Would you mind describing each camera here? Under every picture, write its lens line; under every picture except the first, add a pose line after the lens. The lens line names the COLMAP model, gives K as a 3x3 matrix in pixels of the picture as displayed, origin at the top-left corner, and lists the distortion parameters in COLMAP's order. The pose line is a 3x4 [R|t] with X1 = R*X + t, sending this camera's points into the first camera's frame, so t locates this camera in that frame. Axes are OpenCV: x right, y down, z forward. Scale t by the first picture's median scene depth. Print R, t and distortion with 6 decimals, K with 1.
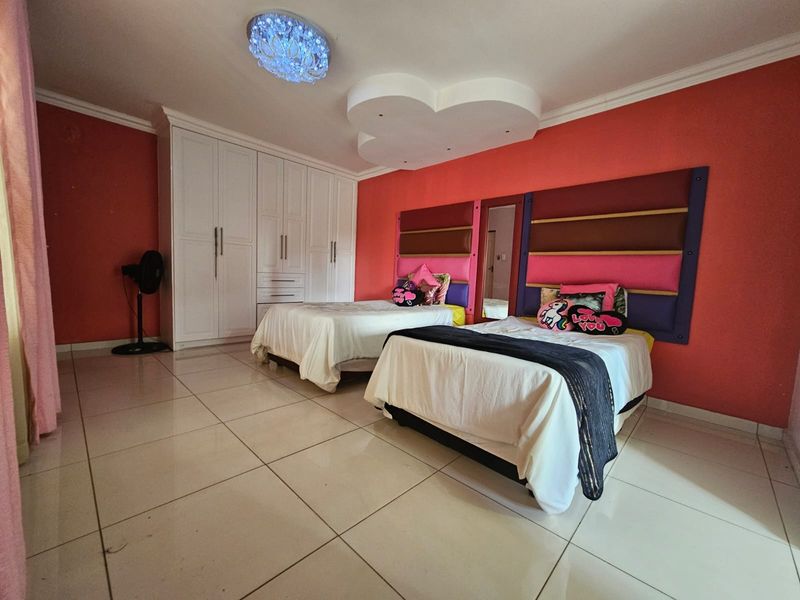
lens RADIAL K [[323.1, 0, 395.6], [0, 323.1, 300.9], [0, 0, 1]] dist [-0.003926, -0.000393]
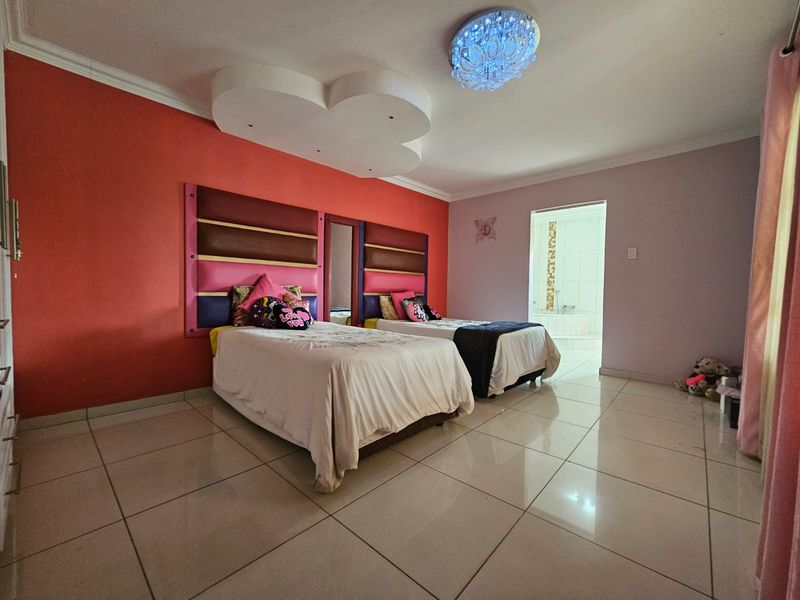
lens RADIAL K [[323.1, 0, 395.2], [0, 323.1, 304.0], [0, 0, 1]] dist [-0.003926, -0.000393]
pose [[-0.020094, -0.089397, 0.995793, -0.758716], [0.060523, 0.994059, 0.090463, -0.103602], [-0.997965, 0.062086, -0.014564, 0.791724]]
